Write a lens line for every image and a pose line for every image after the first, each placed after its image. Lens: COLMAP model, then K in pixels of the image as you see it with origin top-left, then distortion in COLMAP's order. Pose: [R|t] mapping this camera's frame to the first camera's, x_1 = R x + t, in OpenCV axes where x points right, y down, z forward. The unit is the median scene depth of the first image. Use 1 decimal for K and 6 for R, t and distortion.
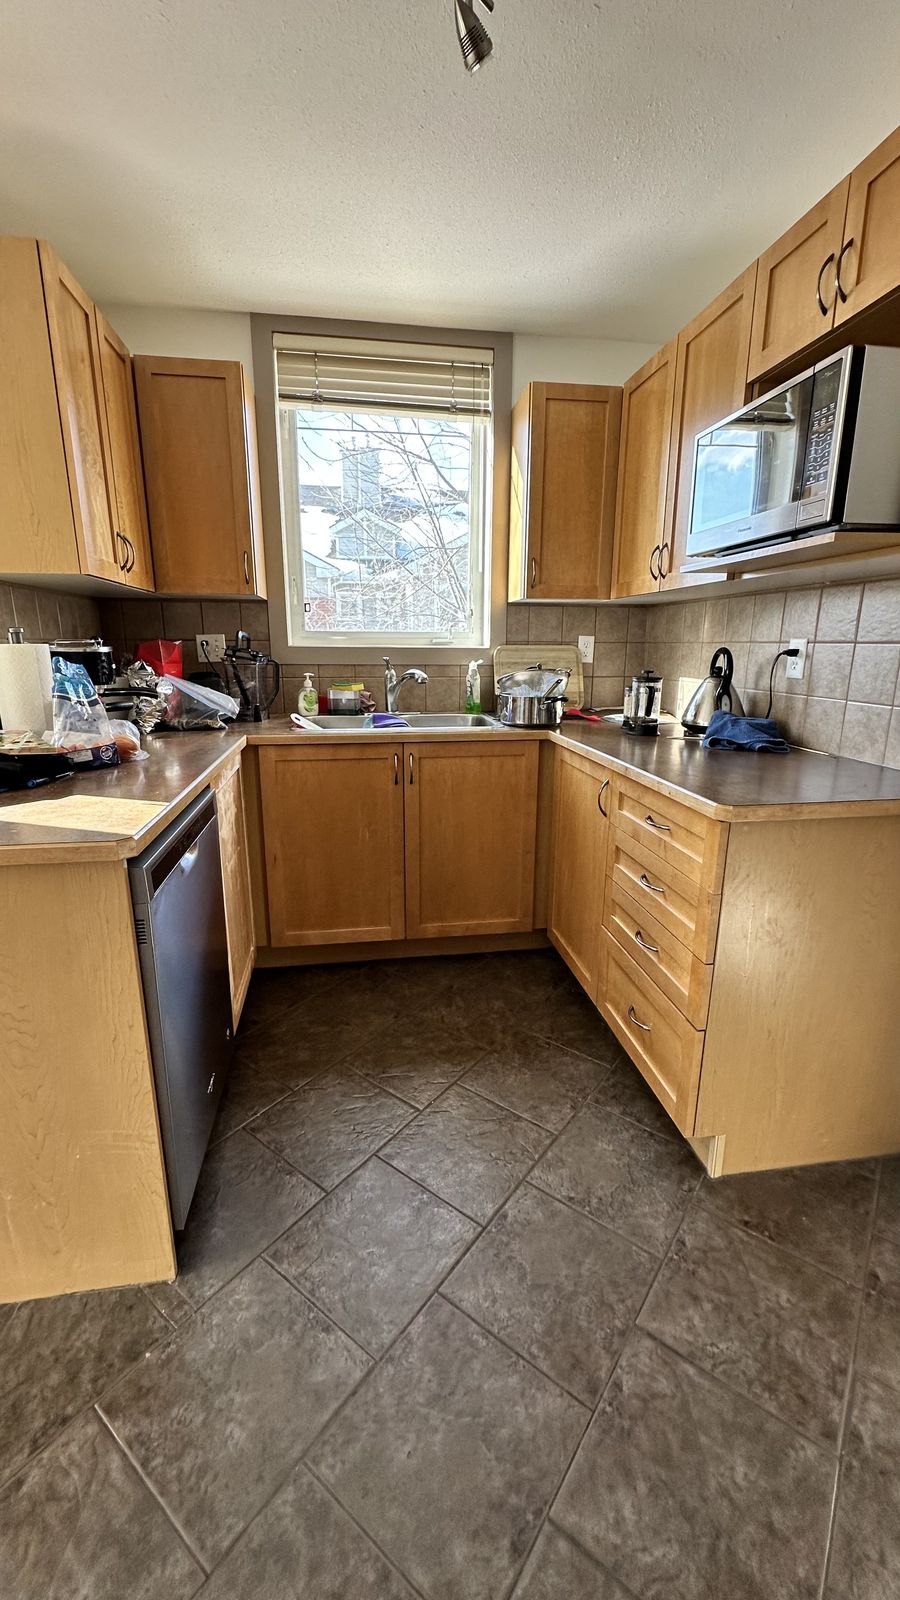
lens RADIAL K [[639.6, 0, 449.9], [0, 639.6, 799.0], [0, 0, 1]] dist [0.003282, 0.000392]
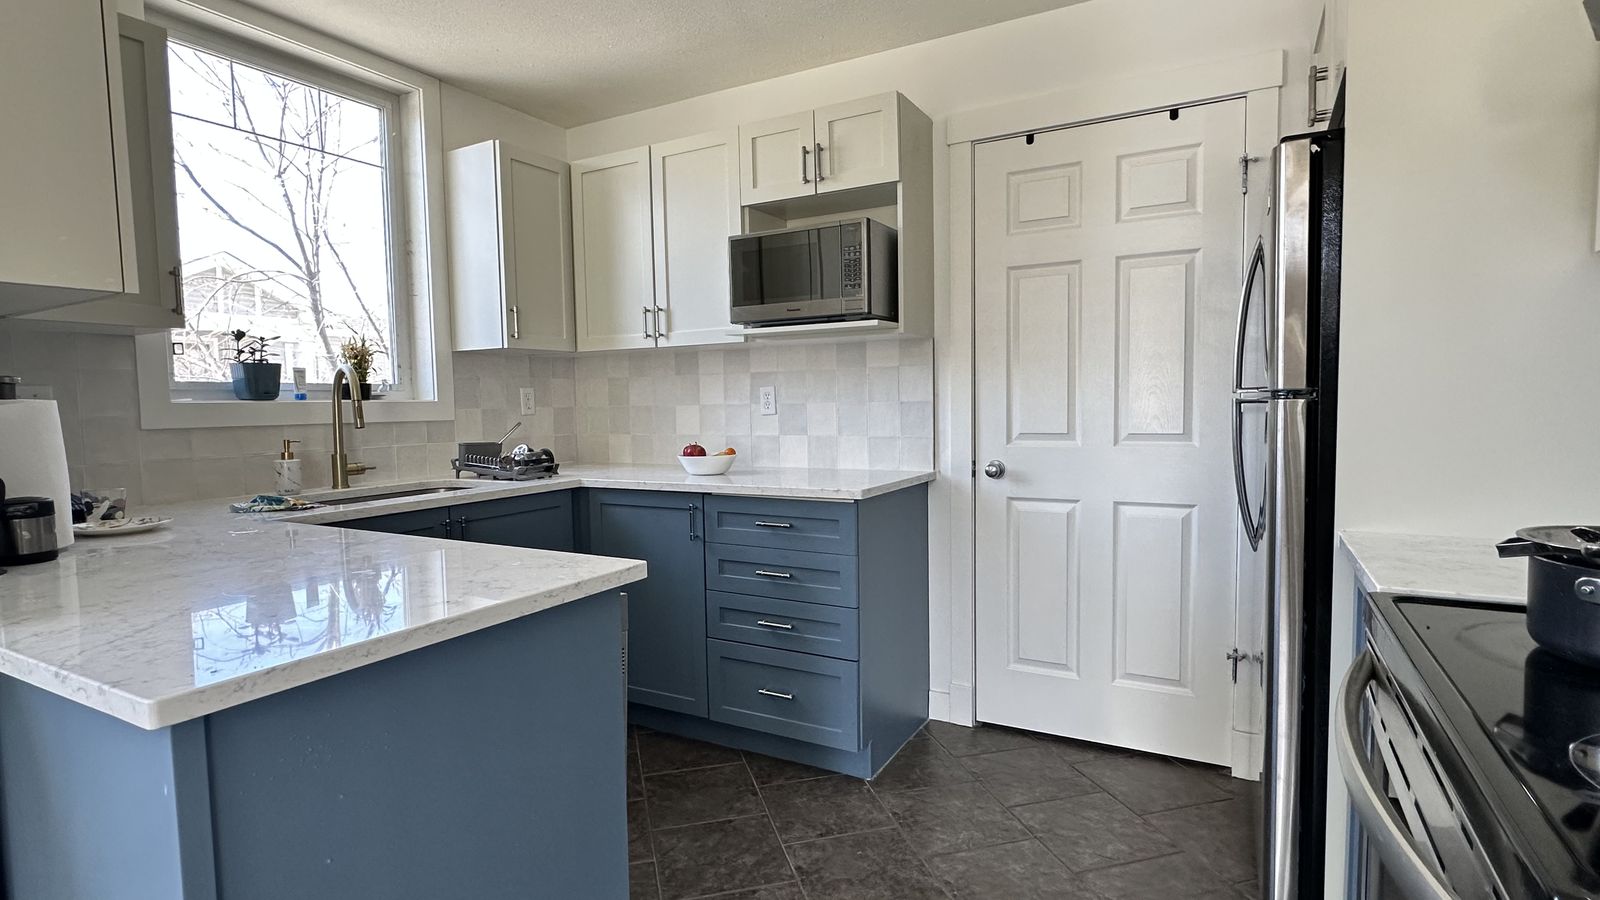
lens RADIAL K [[787.6, 0, 800.9], [0, 787.6, 448.8], [0, 0, 1]] dist [-0.002625, -0.000127]
pose [[0.614334, -0.060490, 0.786724, -1.128844], [0.205683, 0.974863, -0.085657, 0.045913], [-0.761767, 0.214438, 0.611333, -0.031644]]
